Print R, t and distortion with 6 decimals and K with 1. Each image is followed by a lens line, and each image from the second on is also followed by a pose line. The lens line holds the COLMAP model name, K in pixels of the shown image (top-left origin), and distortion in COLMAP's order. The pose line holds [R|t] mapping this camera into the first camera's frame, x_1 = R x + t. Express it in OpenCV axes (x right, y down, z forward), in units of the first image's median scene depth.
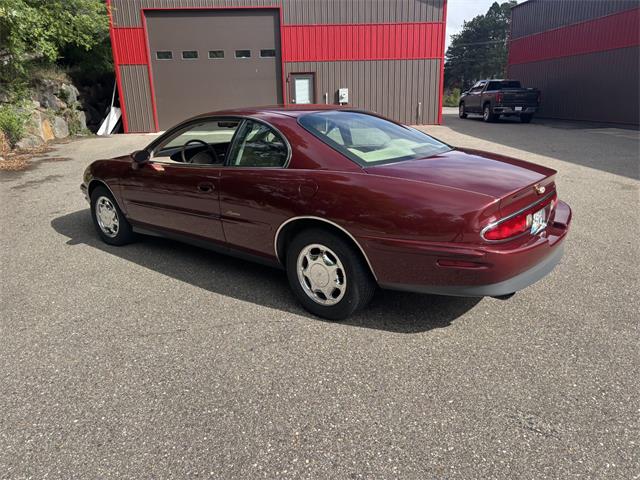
lens RADIAL K [[476.3, 0, 320.0], [0, 476.3, 240.0], [0, 0, 1]] dist [0.040854, -0.046732]
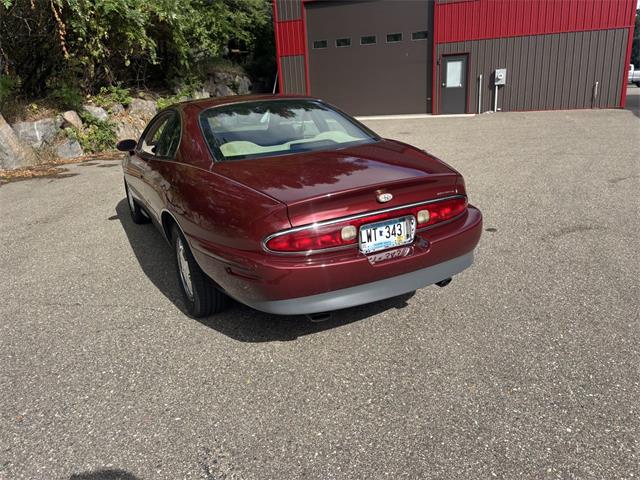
lens RADIAL K [[476.3, 0, 320.0], [0, 476.3, 240.0], [0, 0, 1]] dist [0.040854, -0.046732]
pose [[0.923121, 0.092547, -0.373207, 0.104935], [-0.081515, 0.995643, 0.045272, -0.009249], [0.375771, -0.011370, 0.926643, 0.030205]]
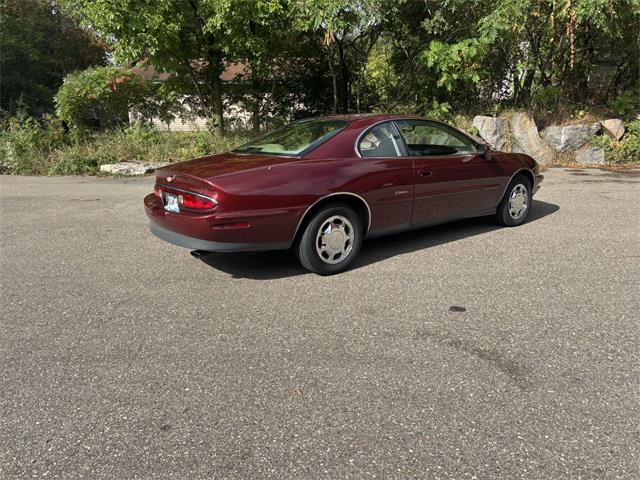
lens RADIAL K [[475.5, 0, 323.4], [0, 475.5, 237.0], [0, 0, 1]] dist [0.038410, -0.051980]
pose [[-0.194395, 0.268481, -0.943466, 0.265951], [-0.268594, 0.910487, 0.314438, -0.078093], [0.943434, 0.314535, -0.104882, 0.251167]]
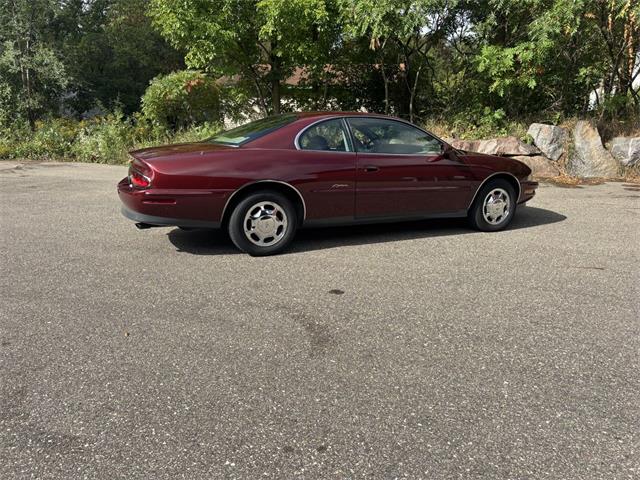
lens RADIAL K [[473.9, 0, 315.7], [0, 473.9, 238.3], [0, 0, 1]] dist [0.034420, -0.050162]
pose [[-0.411847, 0.234397, -0.880591, 0.258339], [-0.268648, 0.892171, 0.363124, -0.095812], [0.870753, 0.386121, -0.304468, 0.329997]]
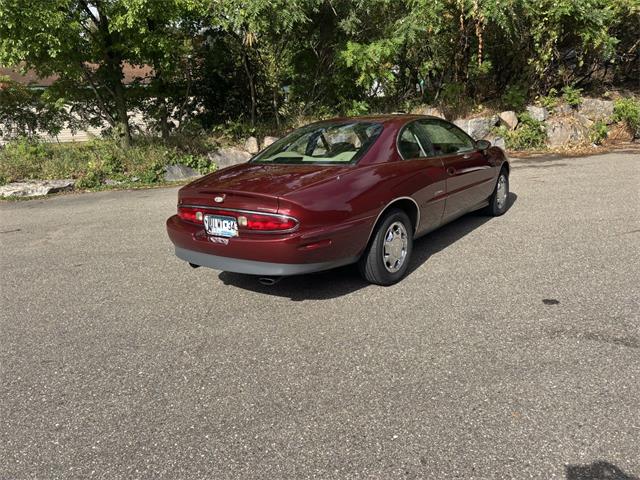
lens RADIAL K [[475.5, 0, 323.4], [0, 475.5, 237.0], [0, 0, 1]] dist [0.038410, -0.051980]
pose [[0.080025, 0.273867, -0.958432, 0.256797], [-0.242376, 0.938004, 0.247793, -0.058343], [0.966876, 0.212472, 0.141442, 0.172609]]
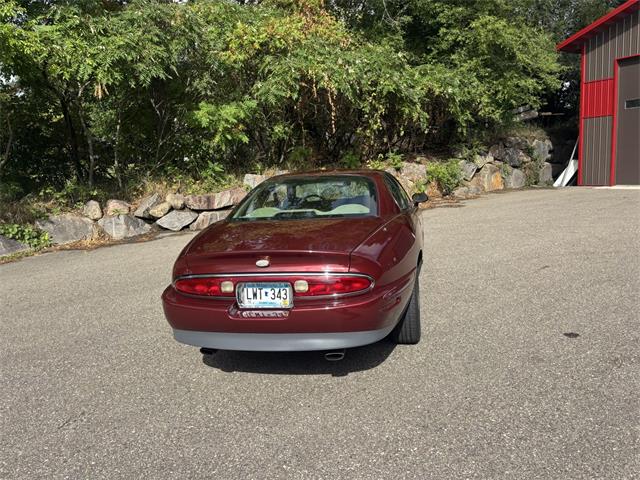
lens RADIAL K [[475.5, 0, 323.4], [0, 475.5, 237.0], [0, 0, 1]] dist [0.038410, -0.051980]
pose [[0.482747, 0.129139, -0.866186, 0.209669], [-0.218954, 0.975455, 0.023402, -0.031872], [0.847947, 0.178357, 0.499173, 0.096684]]
